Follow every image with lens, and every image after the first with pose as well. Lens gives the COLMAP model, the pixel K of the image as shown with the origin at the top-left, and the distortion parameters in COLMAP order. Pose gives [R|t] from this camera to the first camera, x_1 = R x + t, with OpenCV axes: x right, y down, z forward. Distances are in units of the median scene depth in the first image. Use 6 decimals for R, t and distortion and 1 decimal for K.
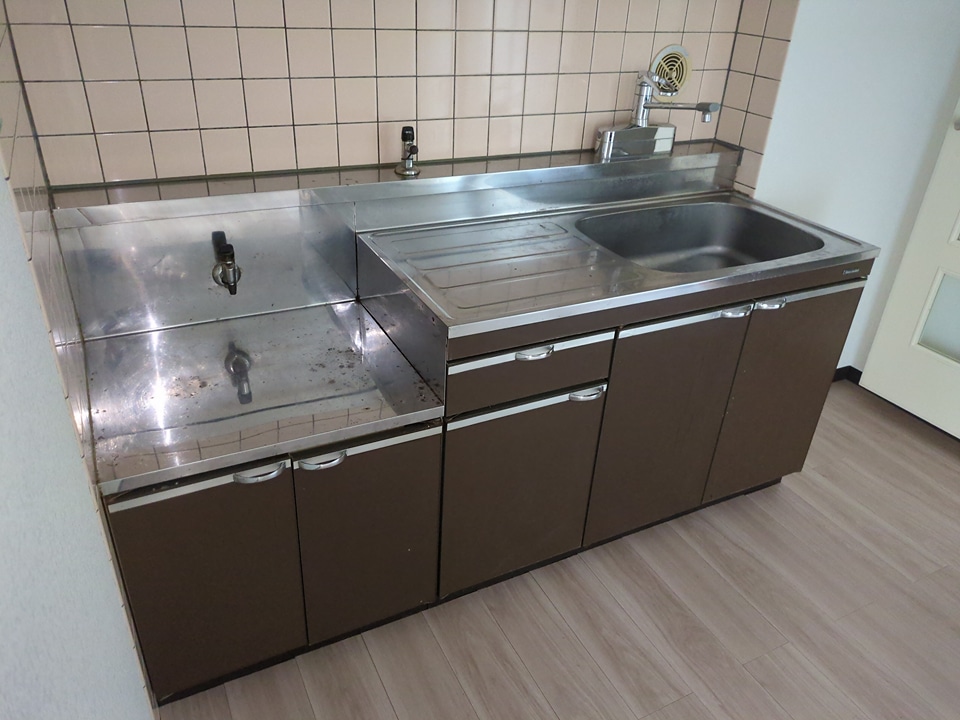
lens RADIAL K [[714.9, 0, 489.2], [0, 714.9, 358.6], [0, 0, 1]] dist [0.012234, -0.002705]
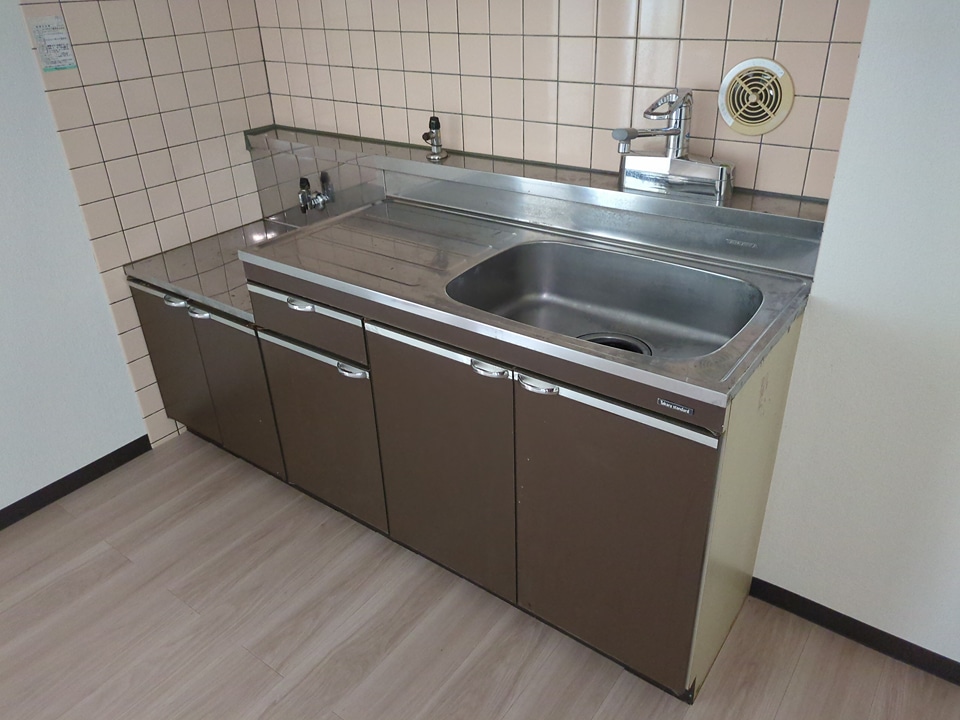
lens RADIAL K [[714.9, 0, 480.3], [0, 714.9, 351.0], [0, 0, 1]] dist [0.012234, -0.002705]
pose [[0.436352, 0.365503, -0.822195, 0.985144], [-0.390946, 0.900032, 0.192624, -0.233191], [0.810406, 0.237382, 0.535623, 0.528186]]
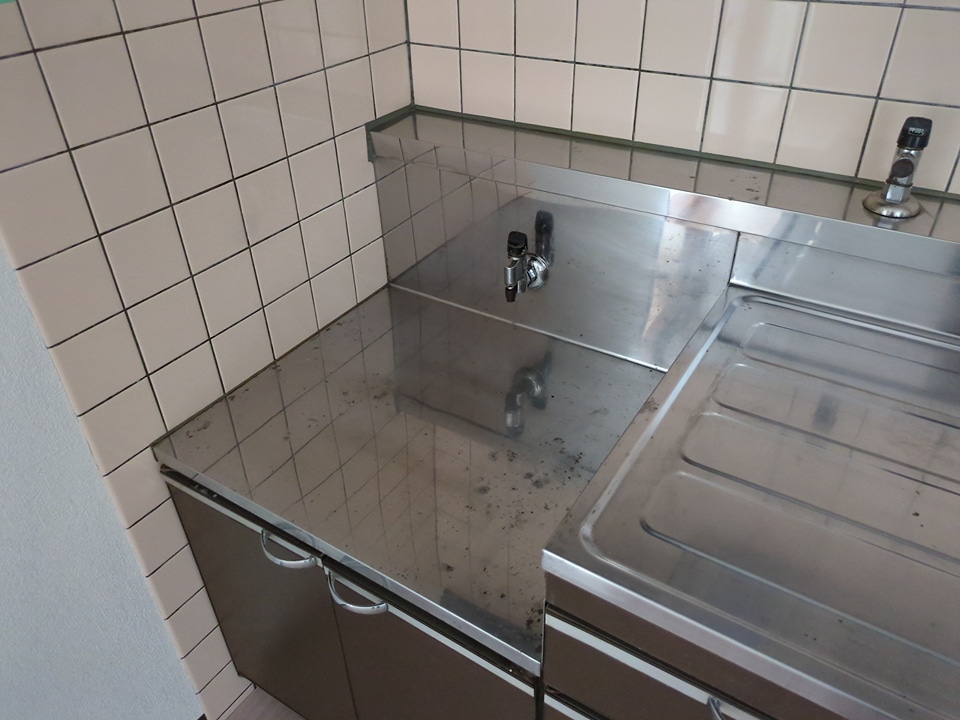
lens RADIAL K [[714.9, 0, 475.9], [0, 714.9, 351.0], [0, 0, 1]] dist [0.012234, -0.002705]
pose [[0.490418, 0.435668, -0.754773, 0.163291], [-0.380455, 0.886217, 0.264337, -0.199677], [0.784056, 0.157522, 0.600369, 0.506187]]
